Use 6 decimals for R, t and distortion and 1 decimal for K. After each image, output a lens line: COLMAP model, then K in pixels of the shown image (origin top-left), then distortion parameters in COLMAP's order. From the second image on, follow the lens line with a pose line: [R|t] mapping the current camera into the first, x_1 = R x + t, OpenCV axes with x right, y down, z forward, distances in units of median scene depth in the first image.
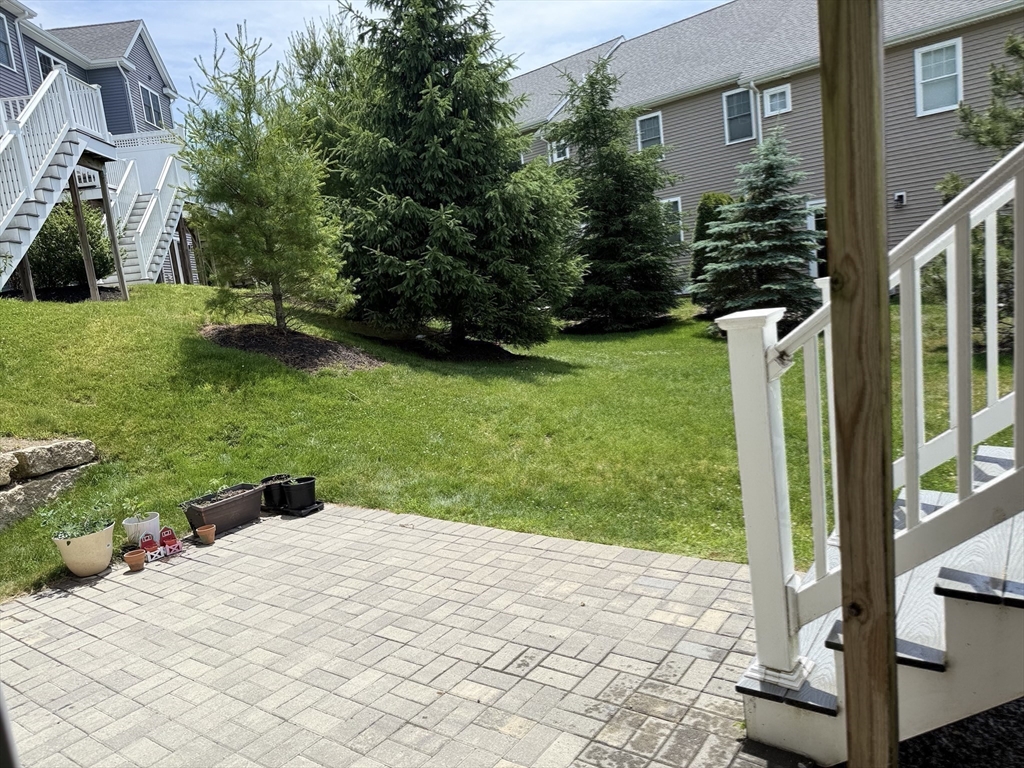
lens RADIAL K [[722.4, 0, 498.9], [0, 722.4, 386.7], [0, 0, 1]] dist [-0.006567, -0.008107]
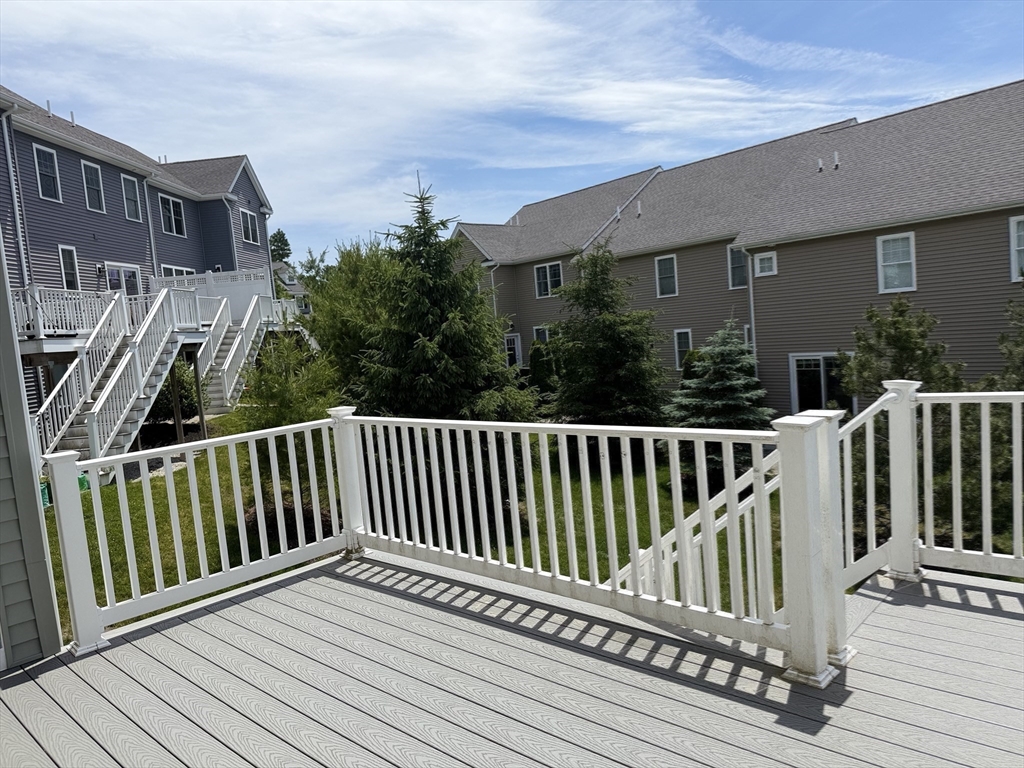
lens RADIAL K [[710.7, 0, 512.0], [0, 710.7, 384.0], [0, 0, 1]] dist [0.052824, -0.136480]
pose [[0.994357, 0.044208, -0.096437, 0.134169], [-0.049424, 0.997403, -0.052392, -0.165521], [0.093870, 0.056863, 0.993959, -0.210942]]
